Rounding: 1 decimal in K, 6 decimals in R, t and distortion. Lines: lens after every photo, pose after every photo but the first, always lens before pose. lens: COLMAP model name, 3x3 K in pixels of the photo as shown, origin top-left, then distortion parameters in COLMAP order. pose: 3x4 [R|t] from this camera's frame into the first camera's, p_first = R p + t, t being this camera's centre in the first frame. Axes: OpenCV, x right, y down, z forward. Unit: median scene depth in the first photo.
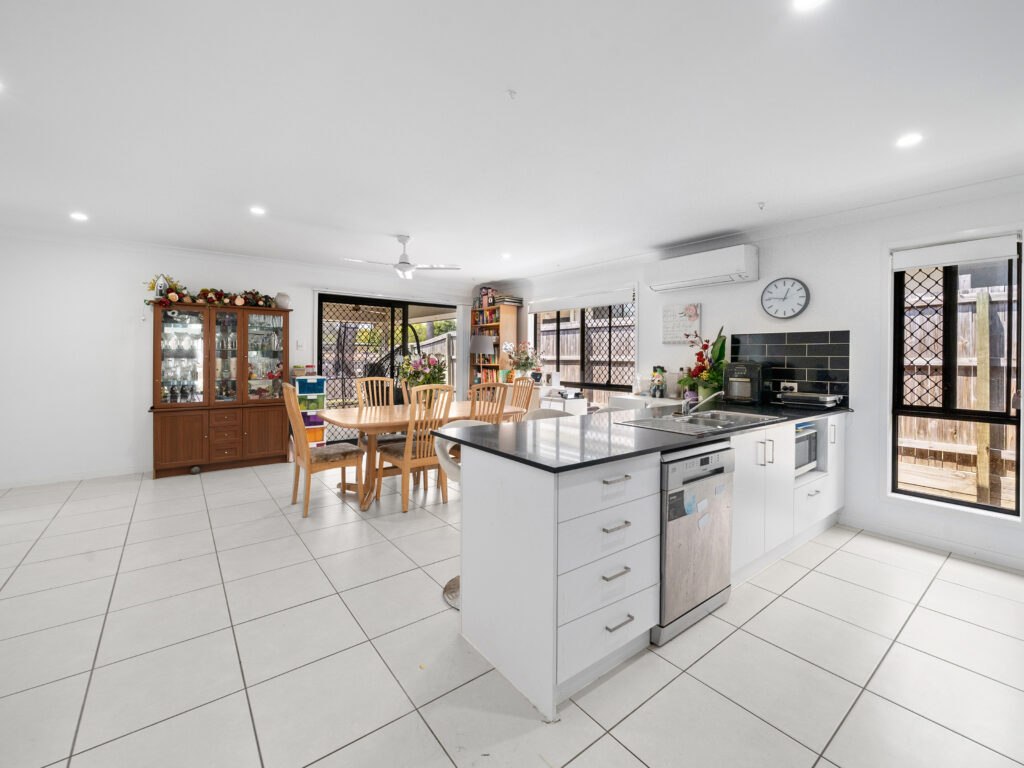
lens RADIAL K [[444.3, 0, 507.8], [0, 444.3, 389.3], [0, 0, 1]] dist [0.055401, -0.000041]
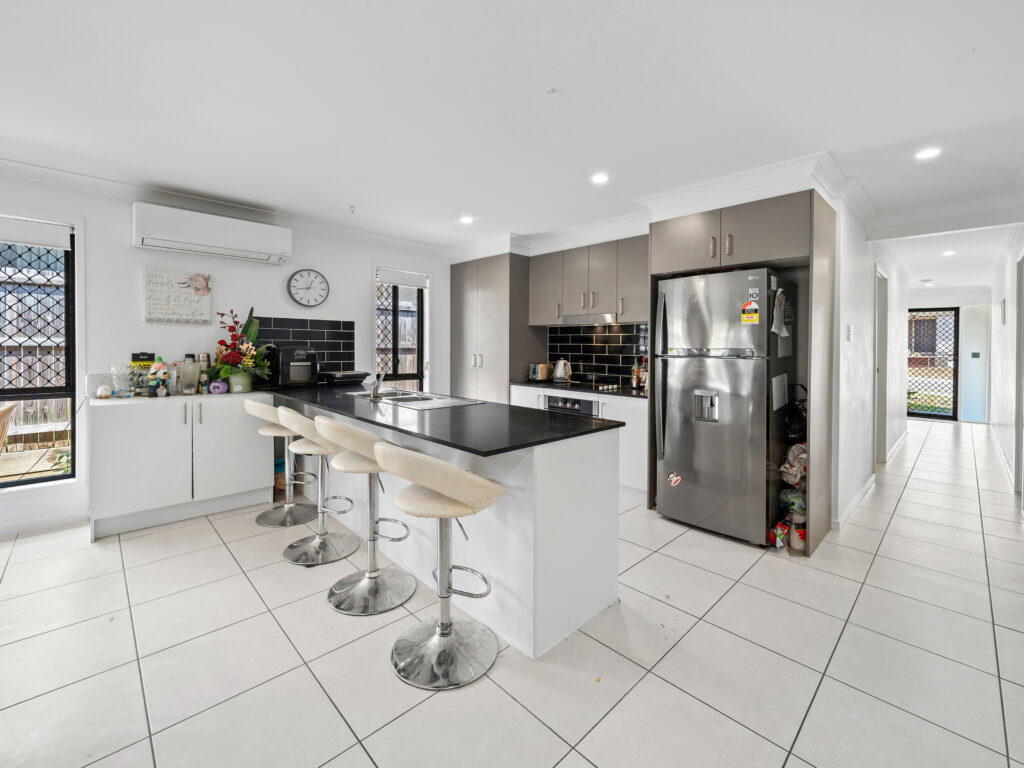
lens RADIAL K [[436.8, 0, 513.0], [0, 436.8, 389.1], [0, 0, 1]] dist [-0.001357, -0.000132]
pose [[-0.108256, -0.112169, 0.987775, -0.442146], [0.059559, 0.991097, 0.119074, -0.046190], [-0.992337, 0.071722, -0.100611, 0.541634]]
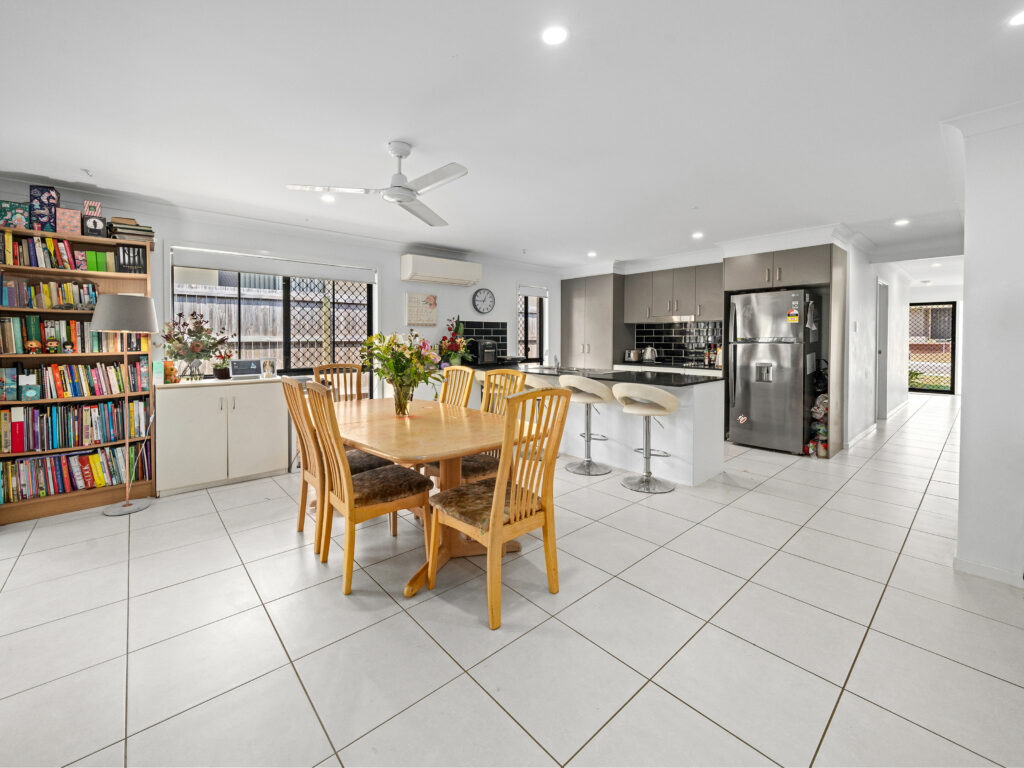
lens RADIAL K [[412.9, 0, 512.0], [0, 412.9, 384.0], [0, 0, 1]] dist [0.000564, -0.000047]
pose [[-0.055038, -0.123578, 0.990807, -0.799710], [0.072682, 0.989183, 0.127413, -0.072541], [-0.995835, 0.079026, -0.045461, 0.850743]]
